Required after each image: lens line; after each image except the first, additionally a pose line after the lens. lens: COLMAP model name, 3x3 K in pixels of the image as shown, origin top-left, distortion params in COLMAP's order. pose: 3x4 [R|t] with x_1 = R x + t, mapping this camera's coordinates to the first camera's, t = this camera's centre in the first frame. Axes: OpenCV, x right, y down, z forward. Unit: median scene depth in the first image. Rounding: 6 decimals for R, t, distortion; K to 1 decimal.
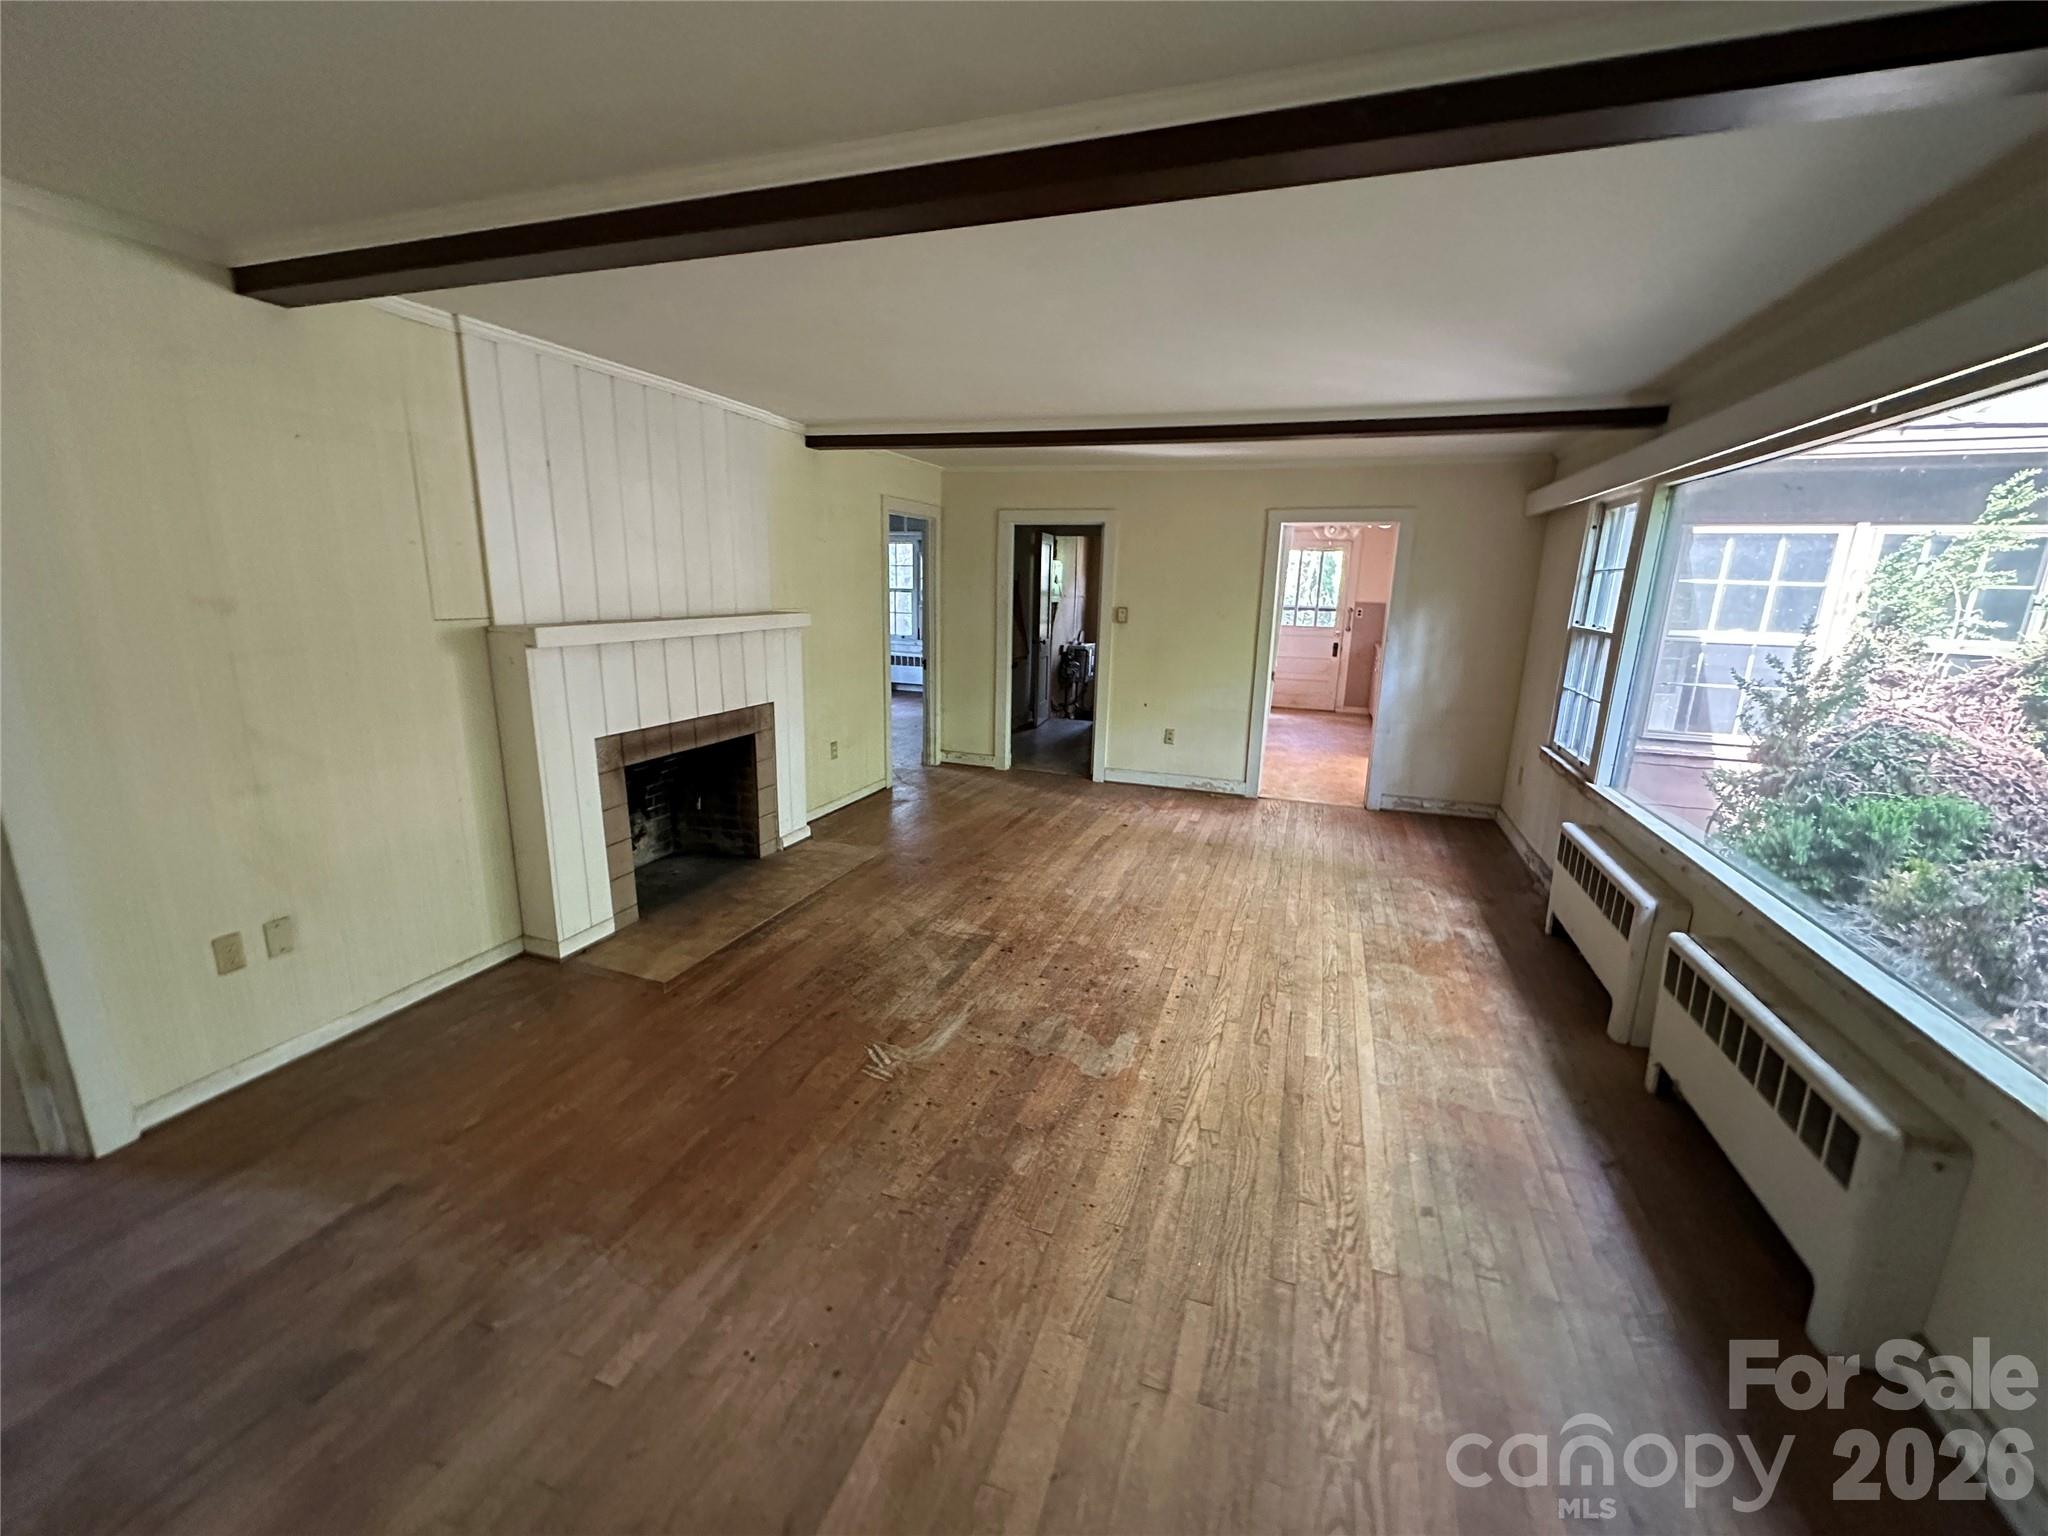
lens RADIAL K [[824.0, 0, 1022.8], [0, 824.0, 772.2], [0, 0, 1]] dist [-0.000792, 0.000175]
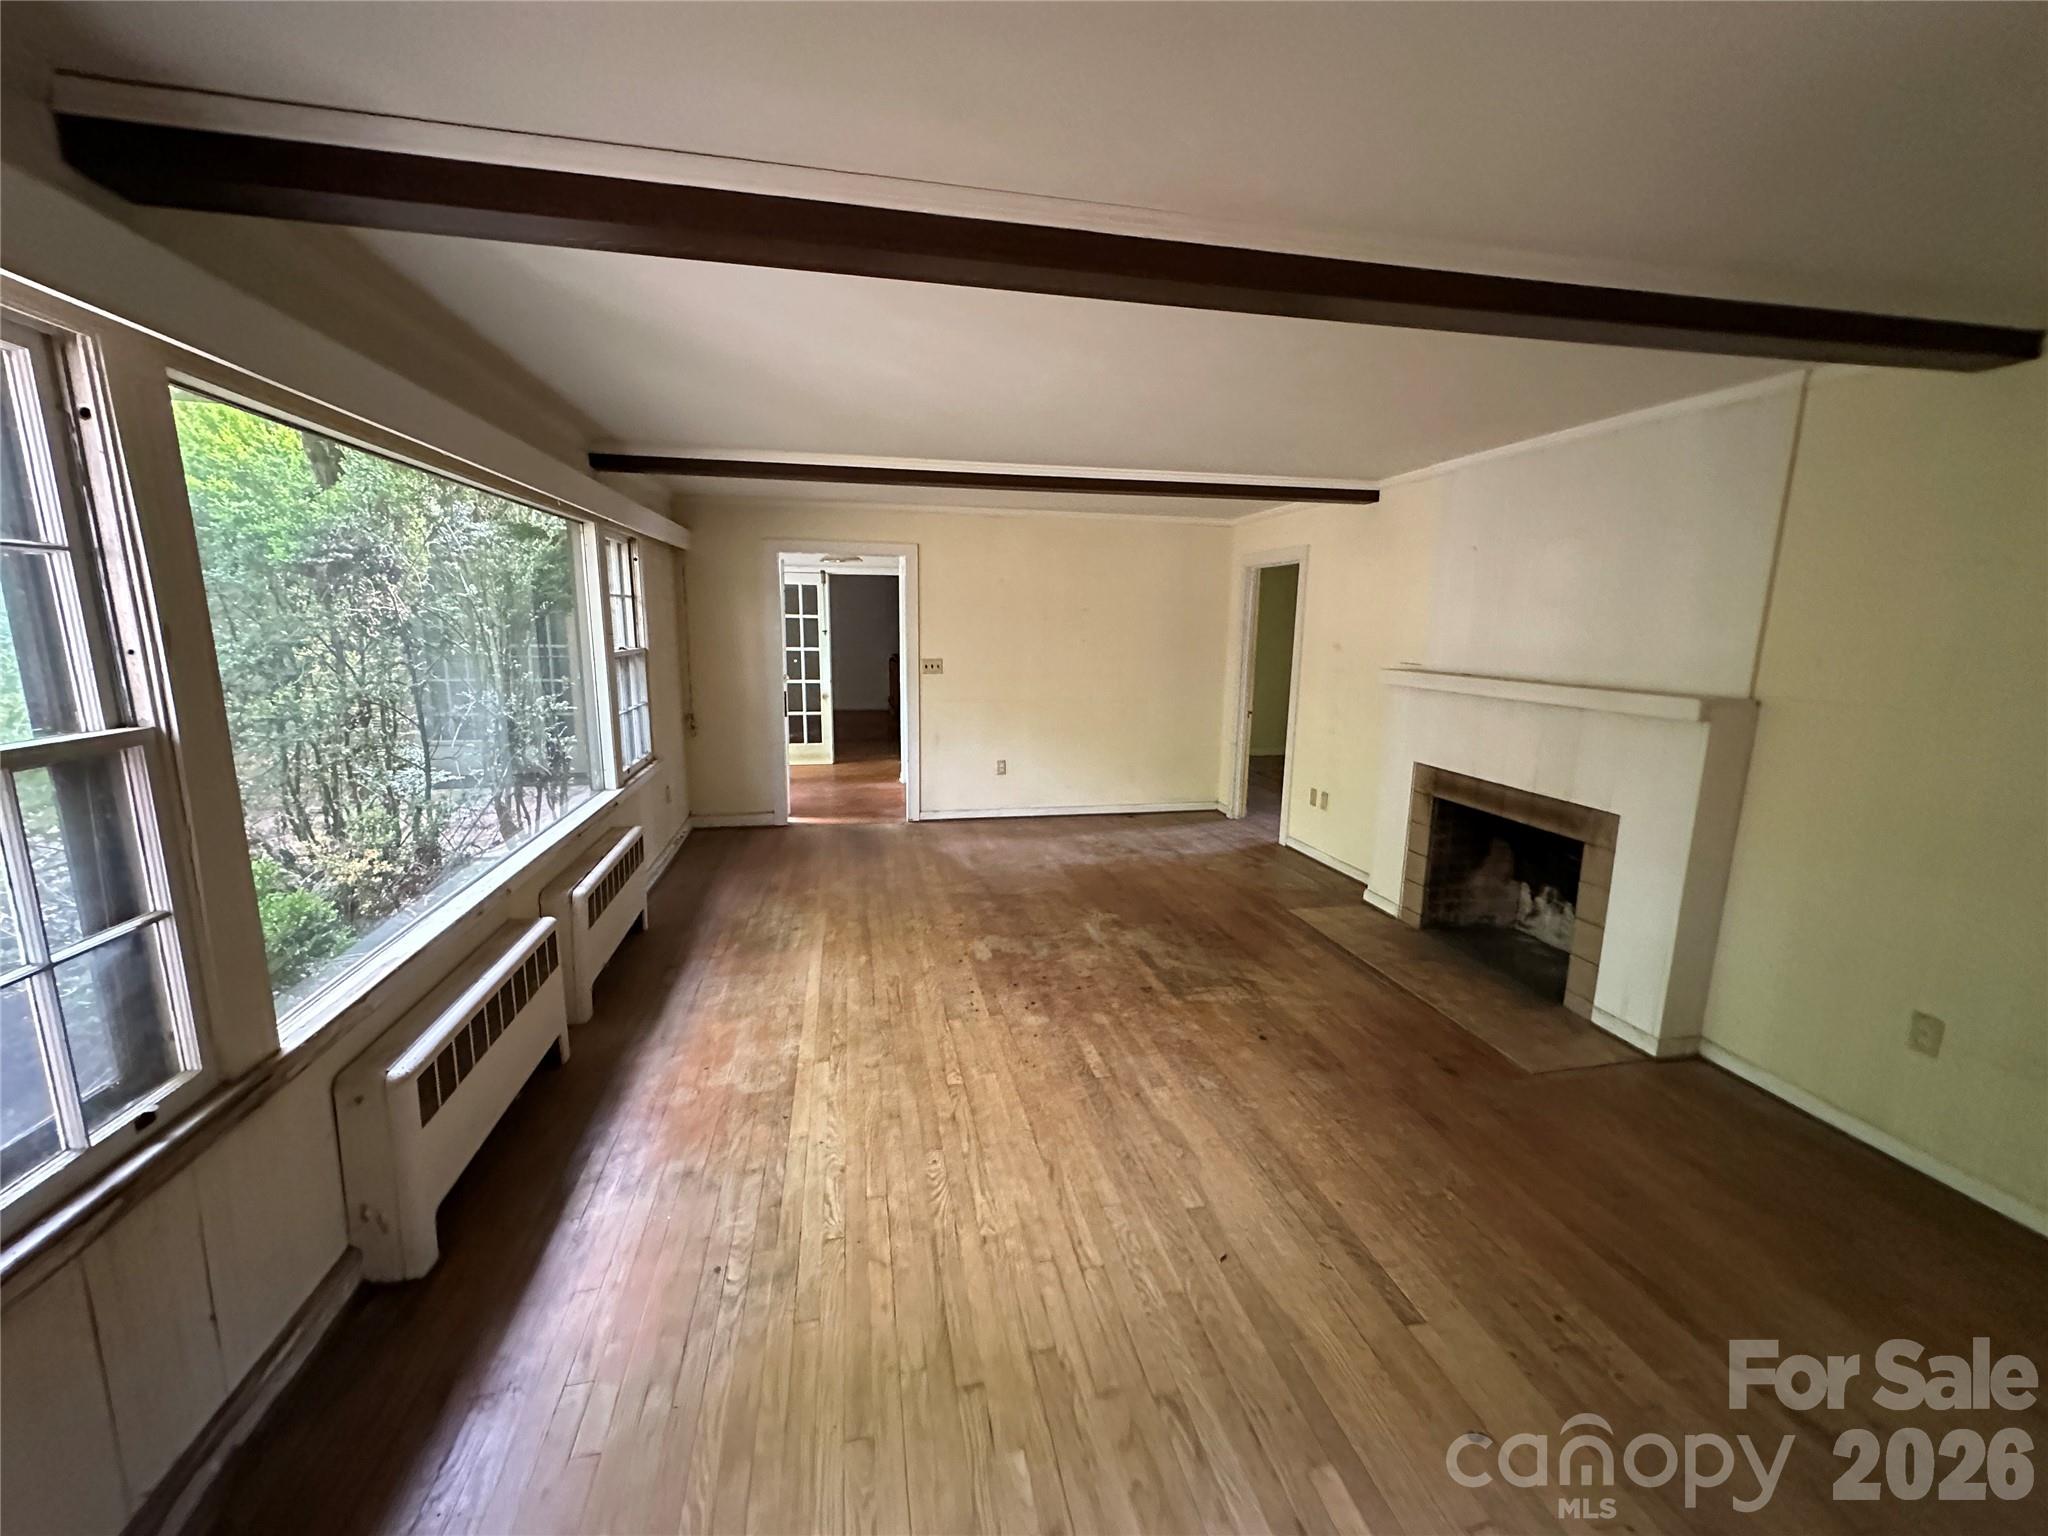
lens RADIAL K [[824.0, 0, 1022.8], [0, 824.0, 772.2], [0, 0, 1]] dist [-0.000792, 0.000175]
pose [[-0.852733, 0.061871, -0.518669, 0.612432], [-0.151557, 0.920939, 0.359029, -0.365884], [0.499876, 0.384764, -0.775938, 1.587046]]
